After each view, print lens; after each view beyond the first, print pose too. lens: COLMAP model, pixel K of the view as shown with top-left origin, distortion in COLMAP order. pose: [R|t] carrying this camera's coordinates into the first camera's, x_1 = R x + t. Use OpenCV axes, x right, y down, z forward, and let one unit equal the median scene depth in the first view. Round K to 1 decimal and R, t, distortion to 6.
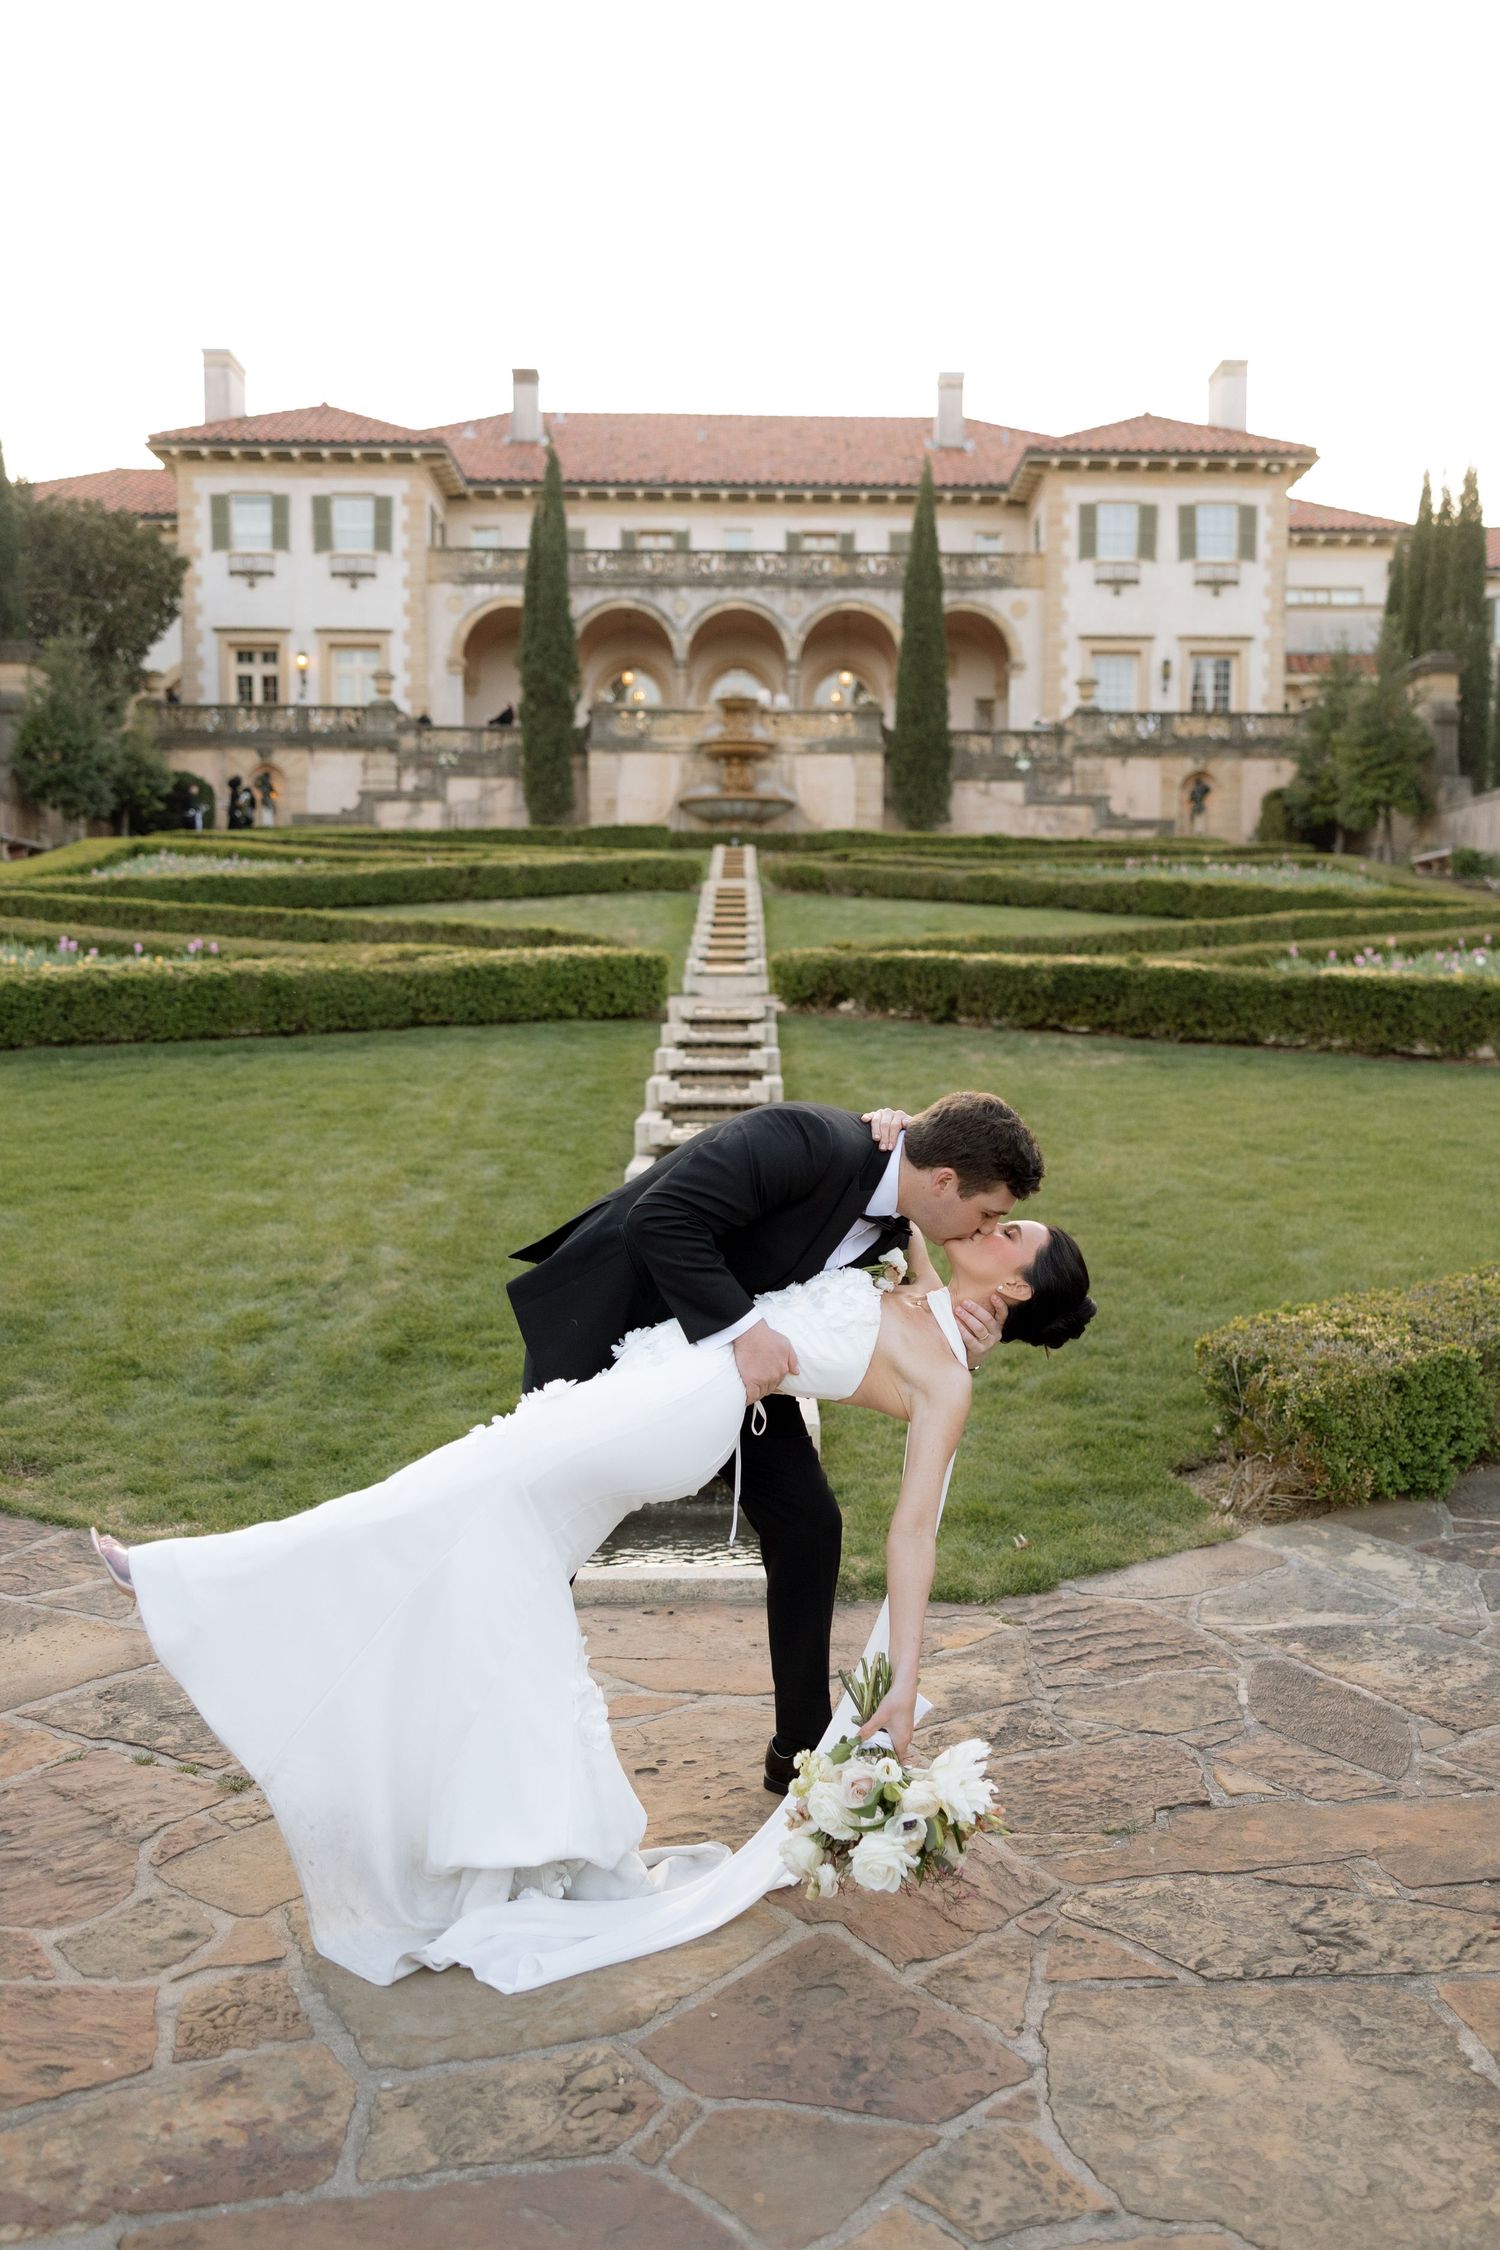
lens RADIAL K [[1956.2, 0, 789.0], [0, 1956.2, 1128.6], [0, 0, 1]] dist [-0.012812, 0.004730]
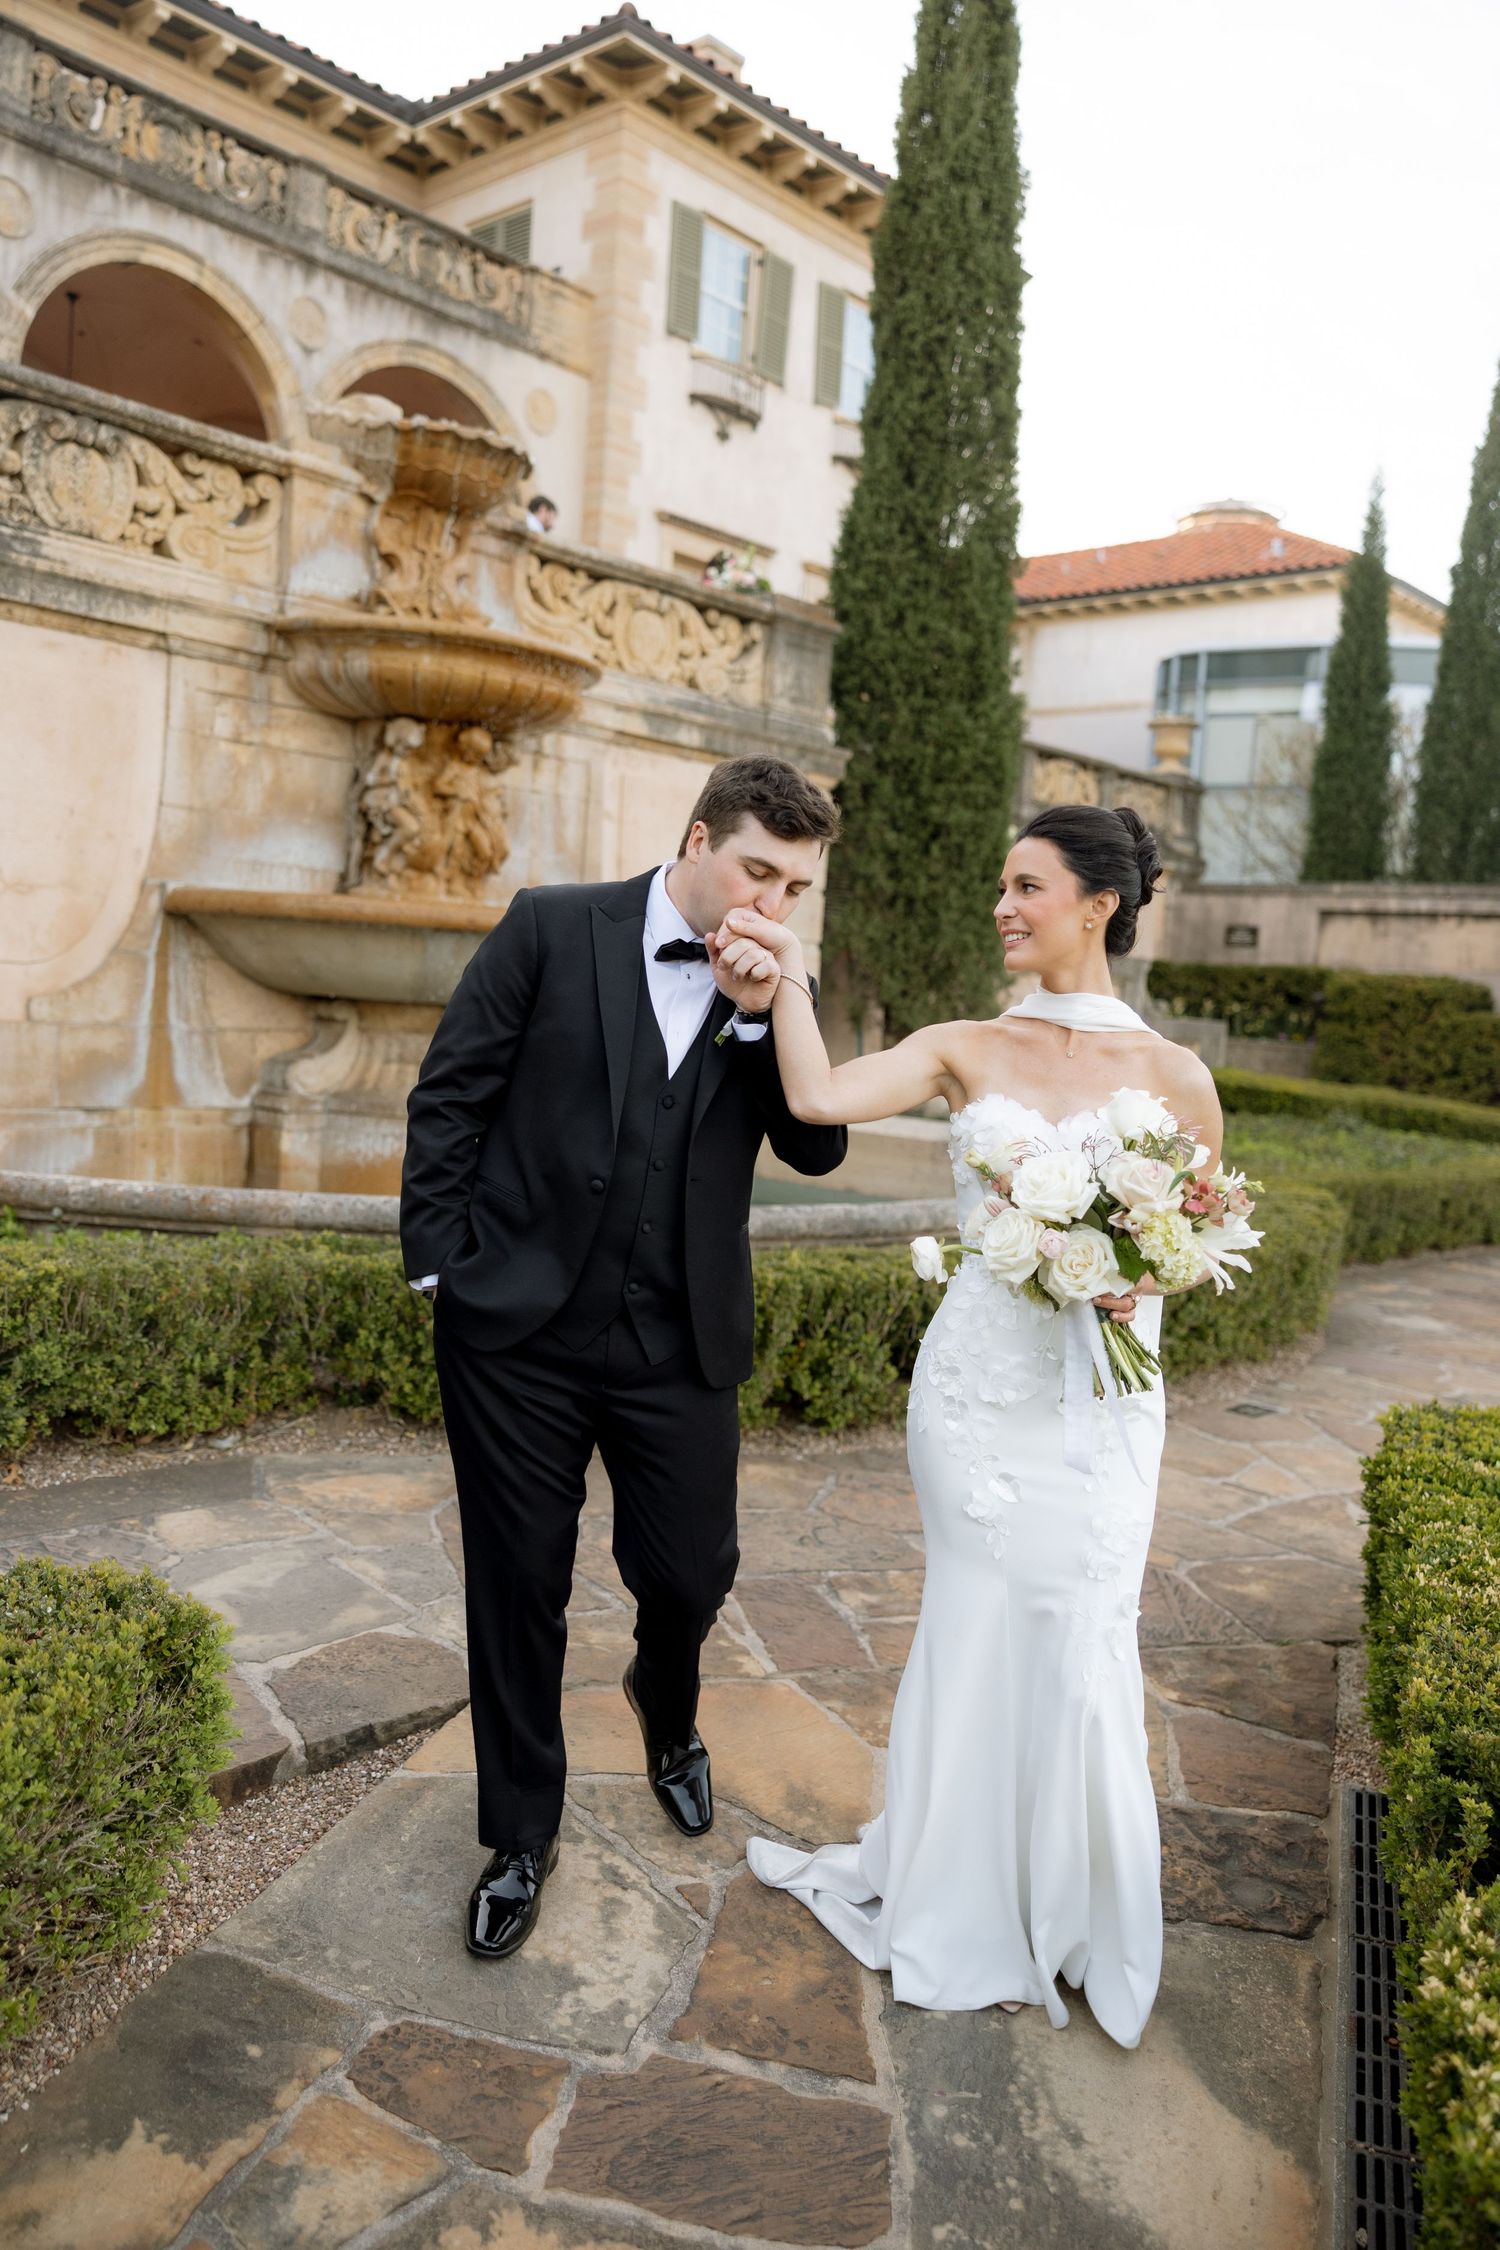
lens RADIAL K [[1805.2, 0, 750.0], [0, 1805.2, 1125.0], [0, 0, 1]] dist [-0.014727, 0.004461]
pose [[0.689118, -0.008940, 0.724594, -0.270367], [-0.014017, 0.999572, 0.025663, -0.272238], [-0.724514, -0.027841, 0.688698, 1.513419]]
